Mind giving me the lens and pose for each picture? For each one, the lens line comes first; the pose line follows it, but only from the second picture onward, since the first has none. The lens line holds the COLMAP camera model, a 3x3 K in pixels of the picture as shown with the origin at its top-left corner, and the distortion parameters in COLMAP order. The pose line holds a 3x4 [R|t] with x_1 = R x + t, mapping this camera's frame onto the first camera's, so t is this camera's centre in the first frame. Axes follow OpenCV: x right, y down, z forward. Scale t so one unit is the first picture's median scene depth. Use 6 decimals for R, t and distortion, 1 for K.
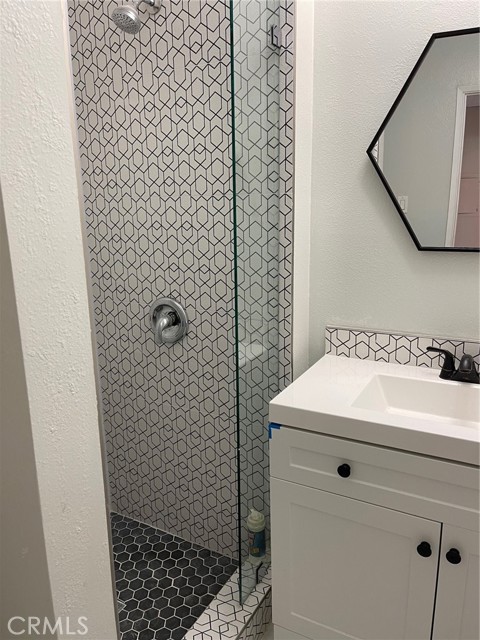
lens RADIAL K [[484.0, 0, 233.1], [0, 484.0, 318.8], [0, 0, 1]] dist [0.034120, -0.014489]
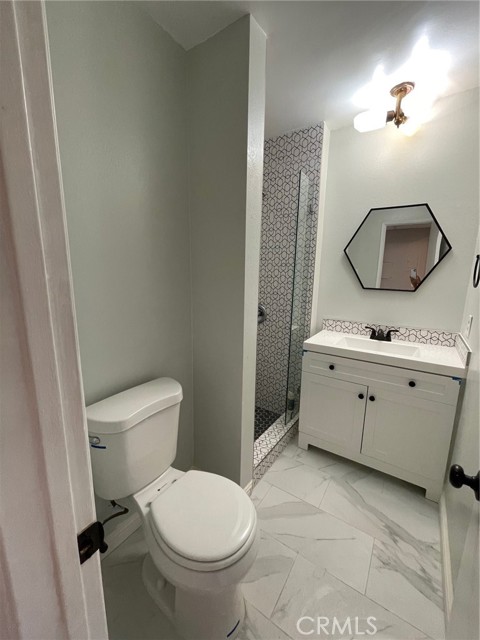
lens RADIAL K [[258.6, 0, 238.8], [0, 258.6, 318.1], [0, 0, 1]] dist [-0.000549, 0.000151]
pose [[0.995486, 0.051666, -0.079613, -0.149704], [-0.055295, 0.997497, -0.044080, 0.106713], [0.077136, 0.048284, 0.995851, -0.390999]]
